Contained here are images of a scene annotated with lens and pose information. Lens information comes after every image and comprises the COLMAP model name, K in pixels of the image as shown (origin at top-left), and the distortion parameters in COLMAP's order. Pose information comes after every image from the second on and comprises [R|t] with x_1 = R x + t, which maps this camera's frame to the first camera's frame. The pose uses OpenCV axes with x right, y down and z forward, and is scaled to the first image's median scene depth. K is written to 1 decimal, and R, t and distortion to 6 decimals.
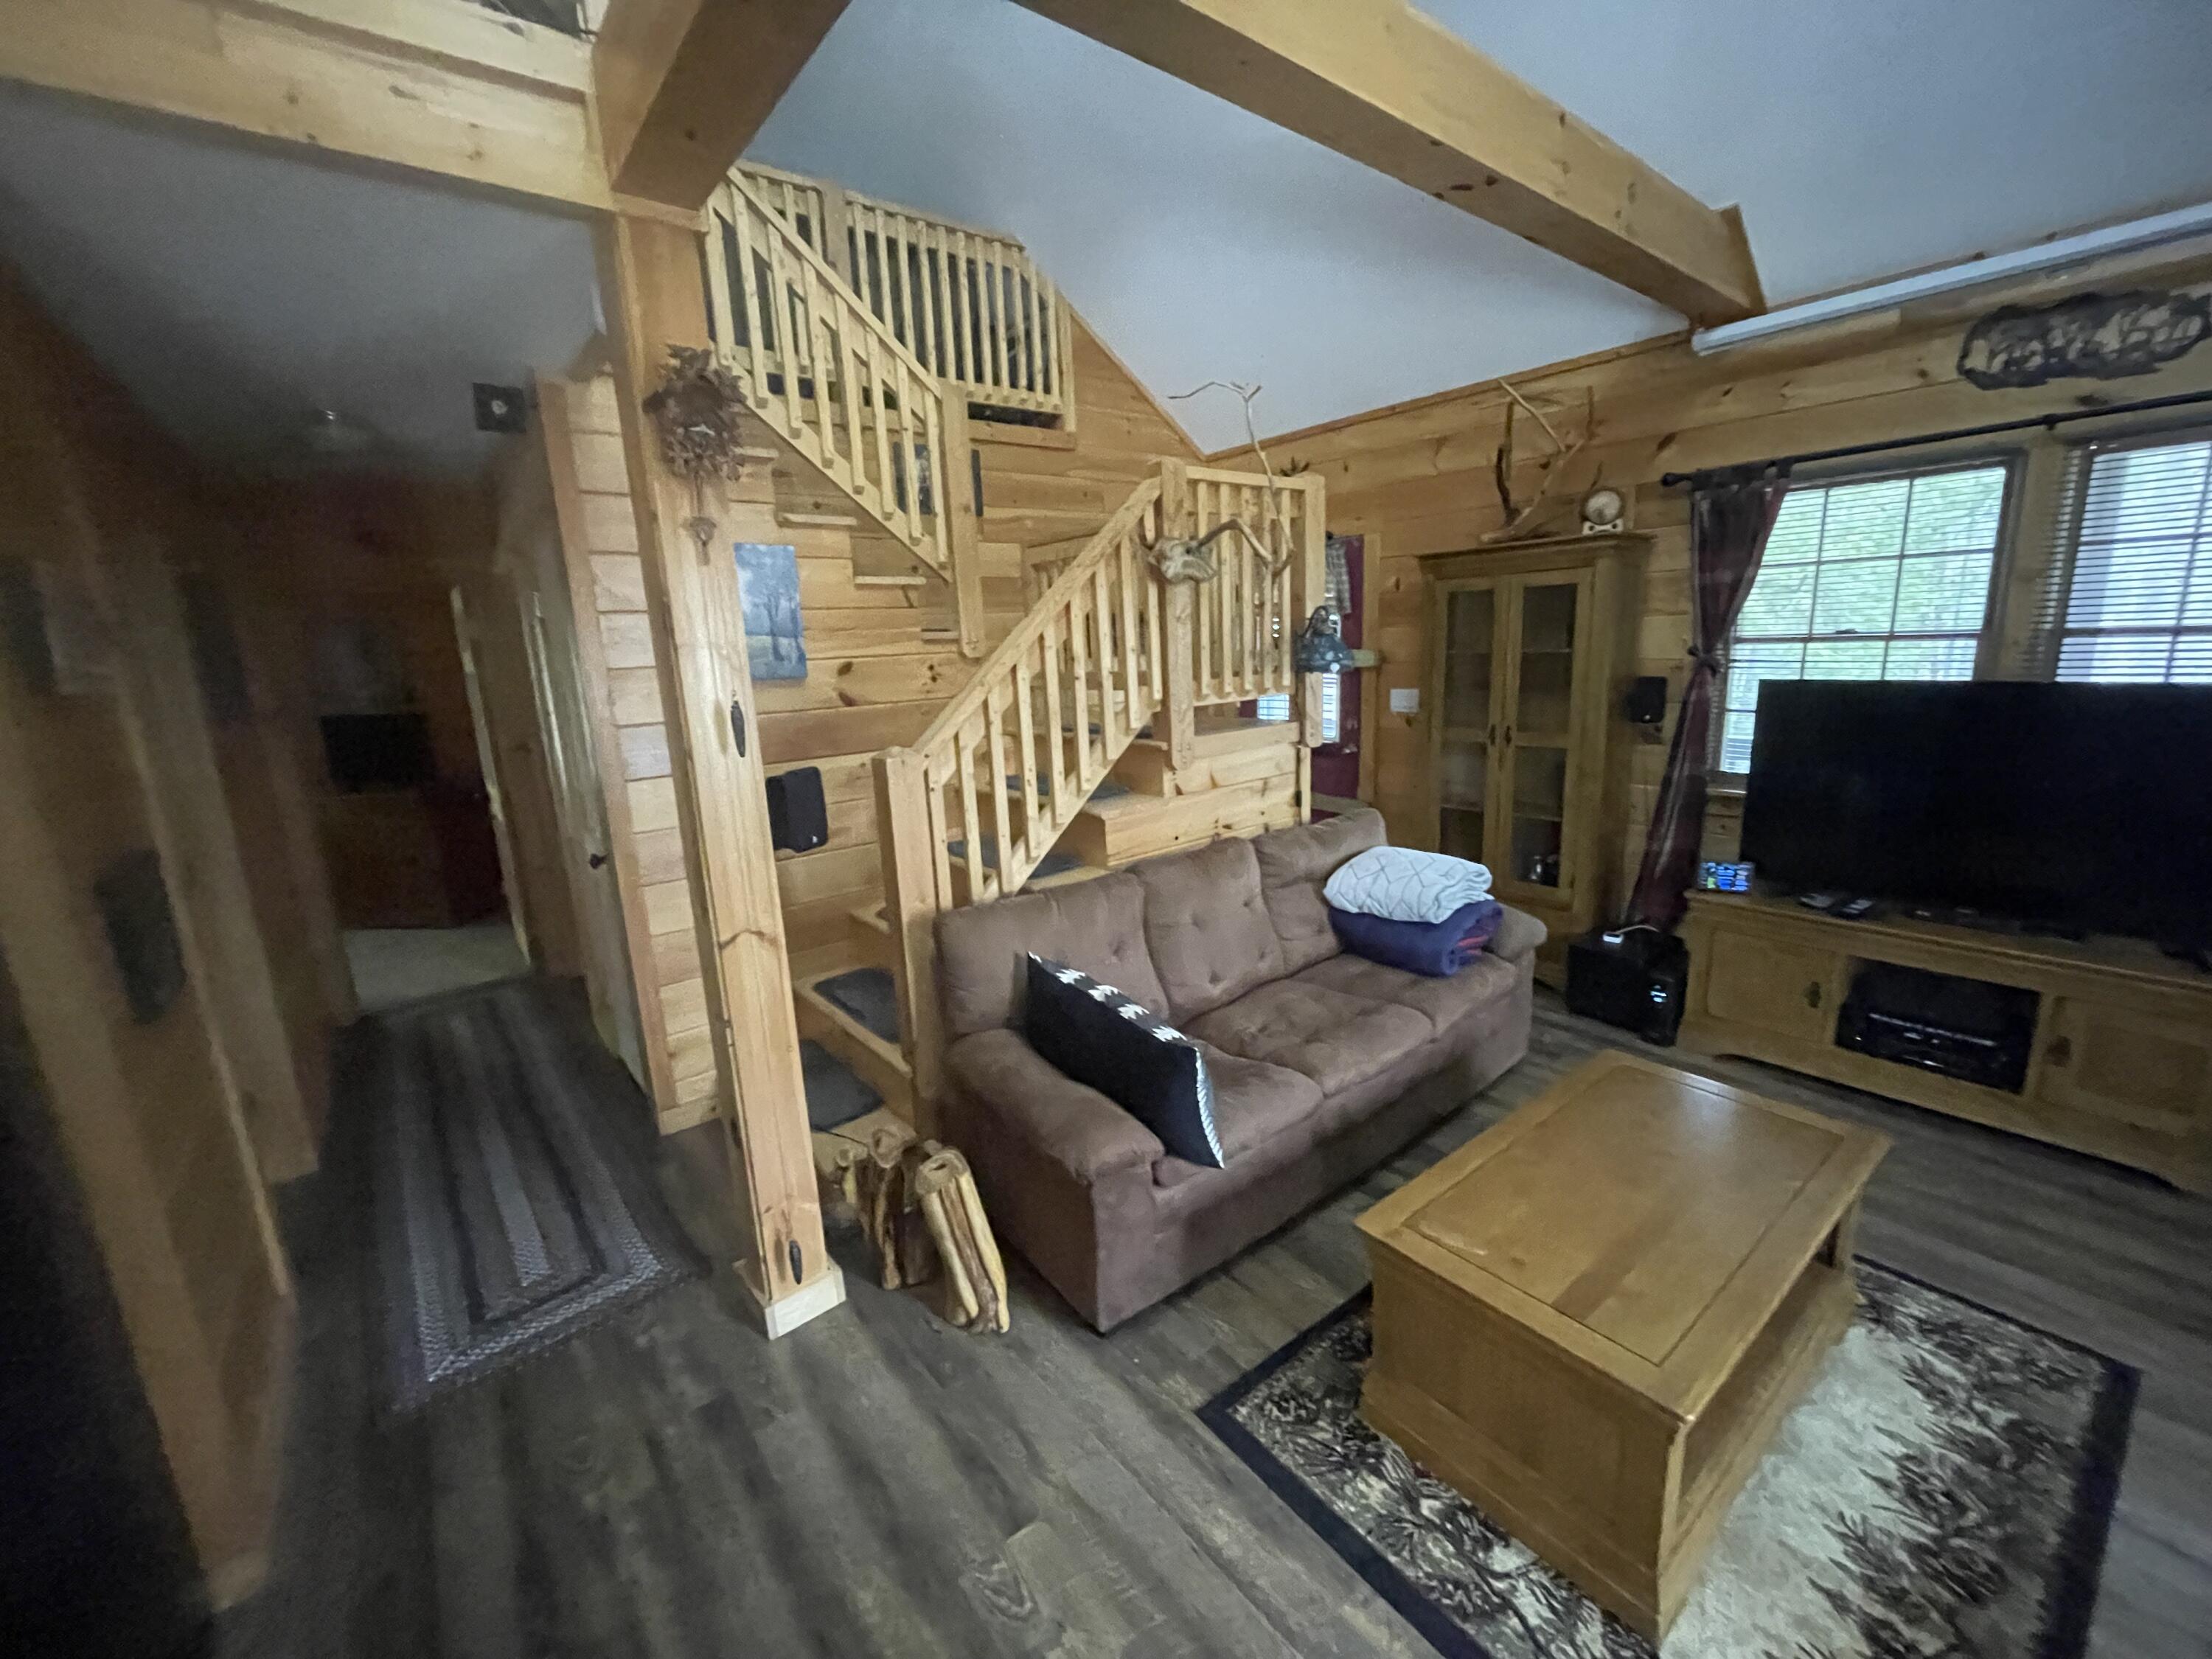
lens RADIAL K [[892.2, 0, 1105.6], [0, 892.2, 827.0], [0, 0, 1]] dist [-0.002550, -0.000271]
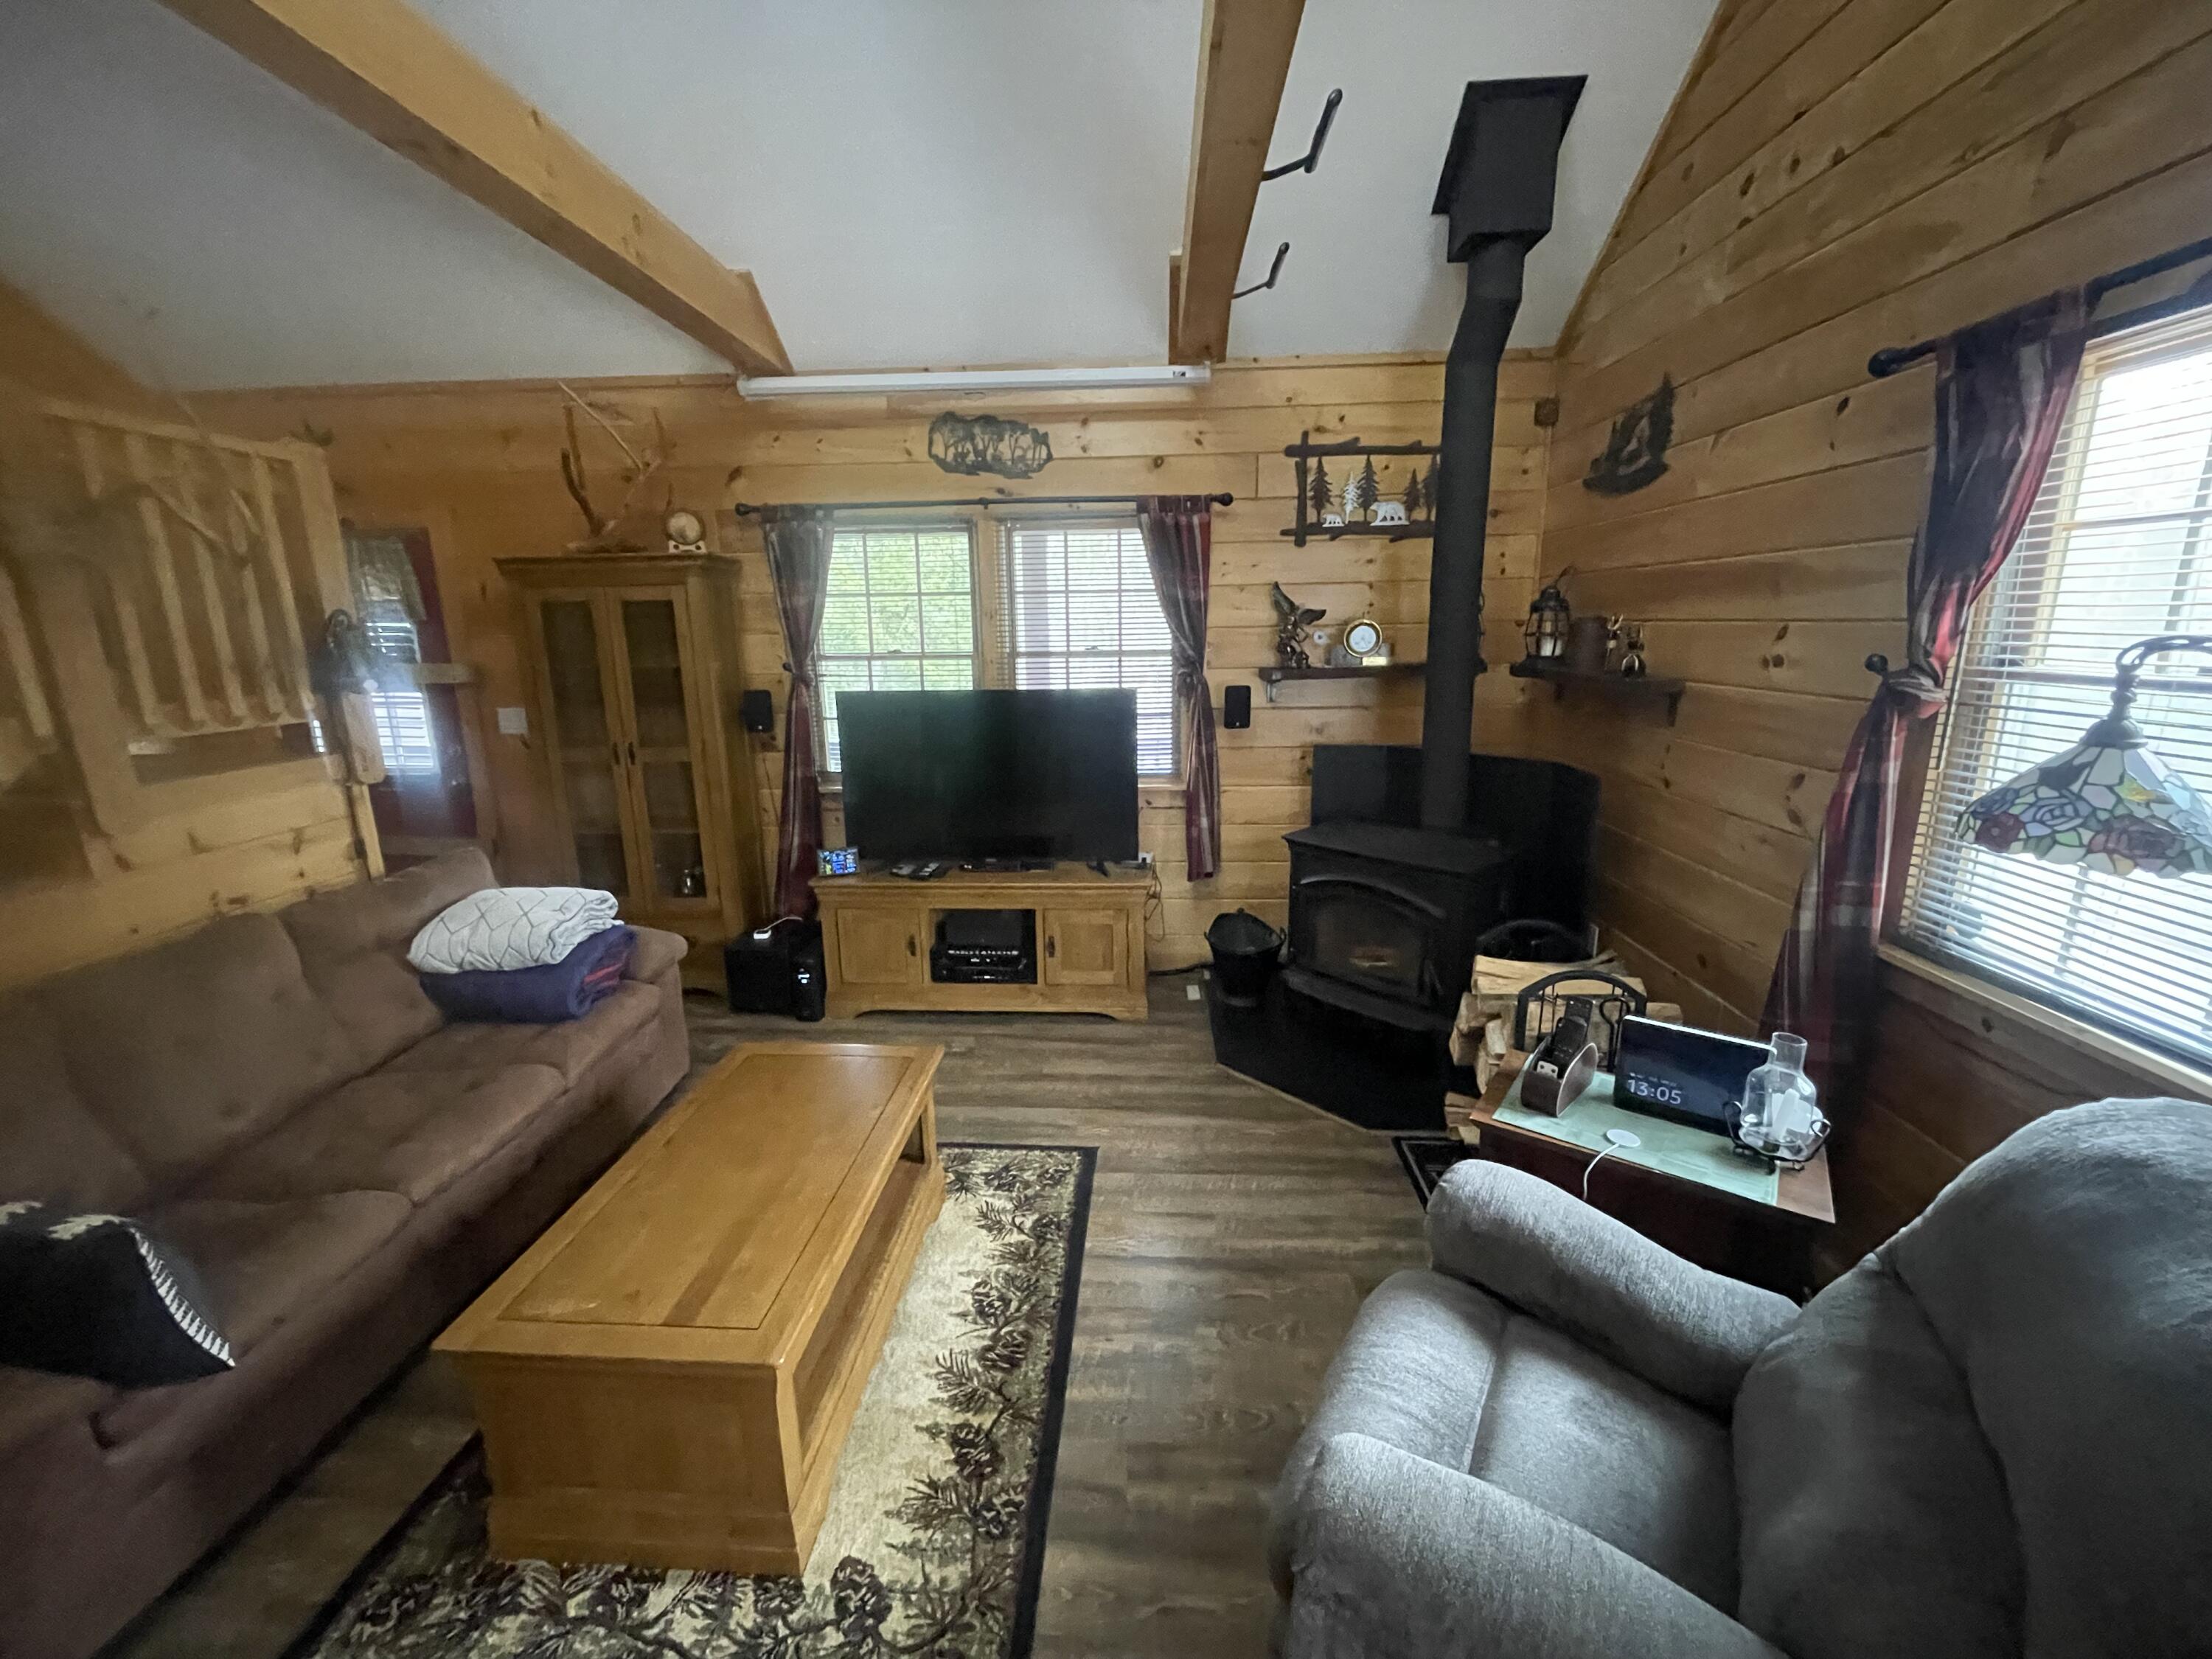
lens RADIAL K [[892.2, 0, 1105.6], [0, 892.2, 827.0], [0, 0, 1]] dist [-0.002550, -0.000271]
pose [[0.661479, -0.128590, 0.738857, 0.084153], [0.139768, 0.989068, 0.047006, 0.005531], [-0.736825, 0.072175, 0.672220, -0.037743]]
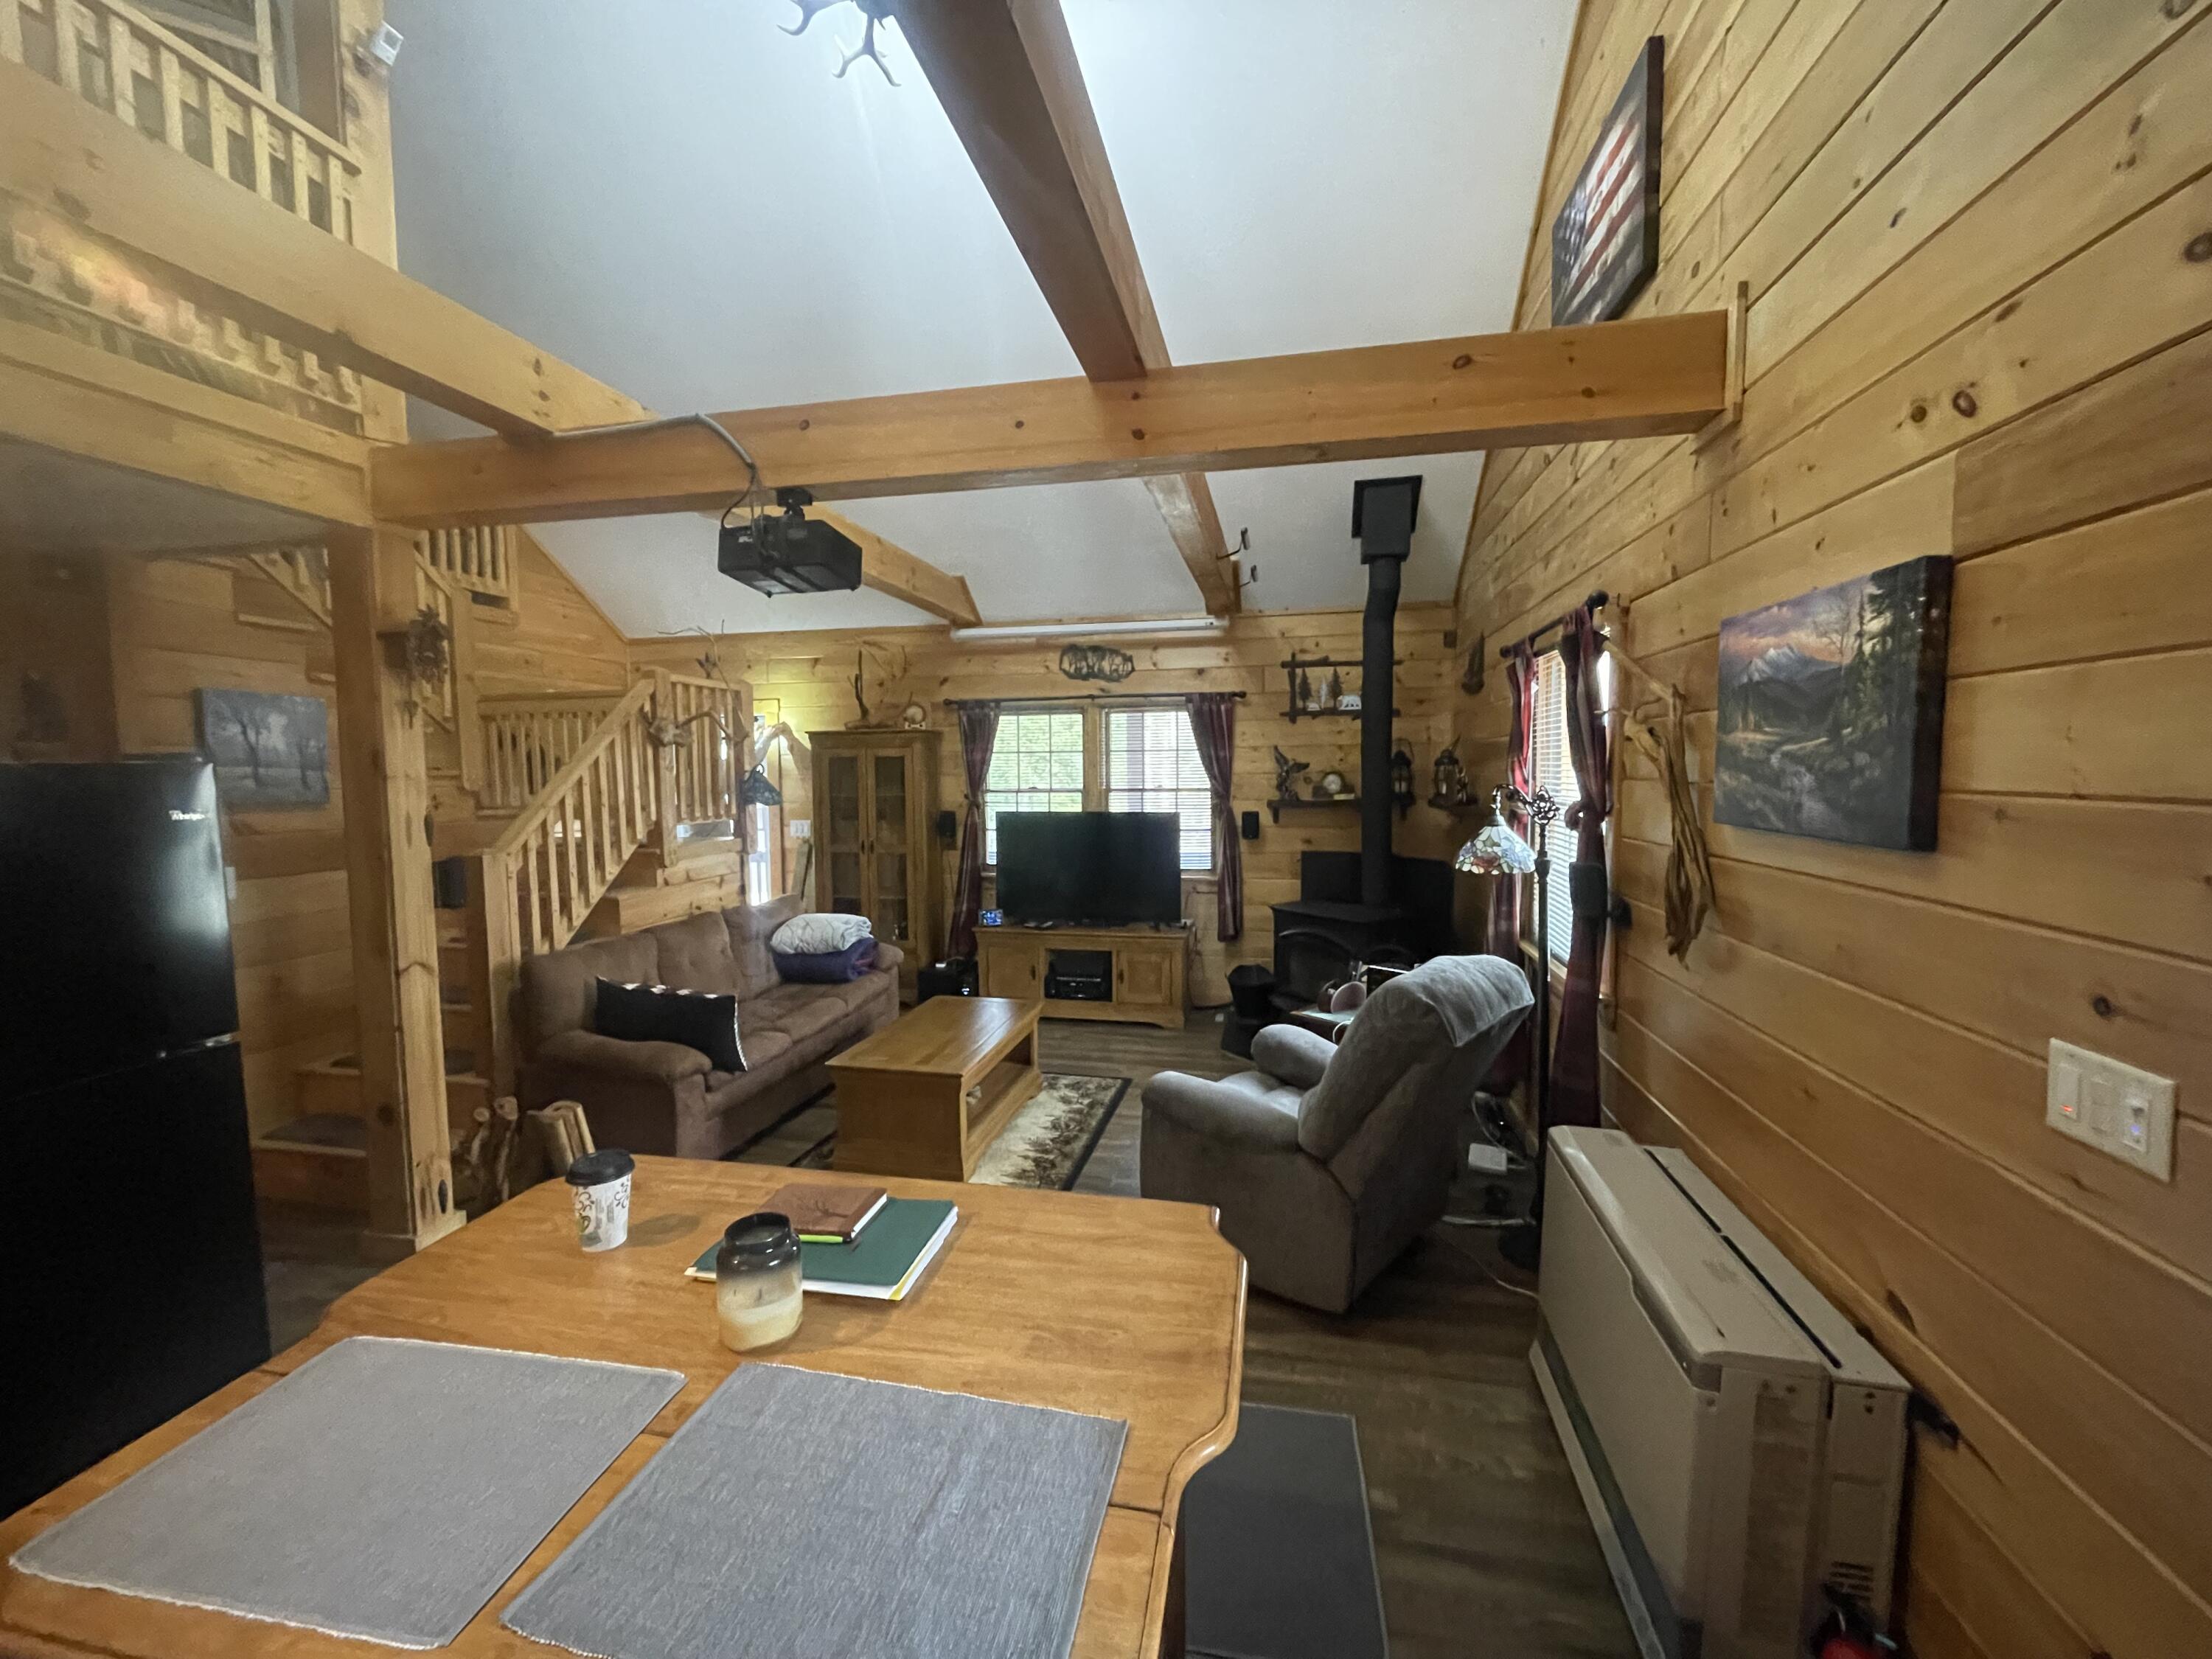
lens RADIAL K [[892.2, 0, 1105.6], [0, 892.2, 827.0], [0, 0, 1]] dist [-0.002550, -0.000271]
pose [[0.771534, -0.002685, 0.636183, -0.311211], [0.106446, 0.986439, -0.124930, 0.136803], [-0.627220, 0.164106, 0.761357, -0.620250]]
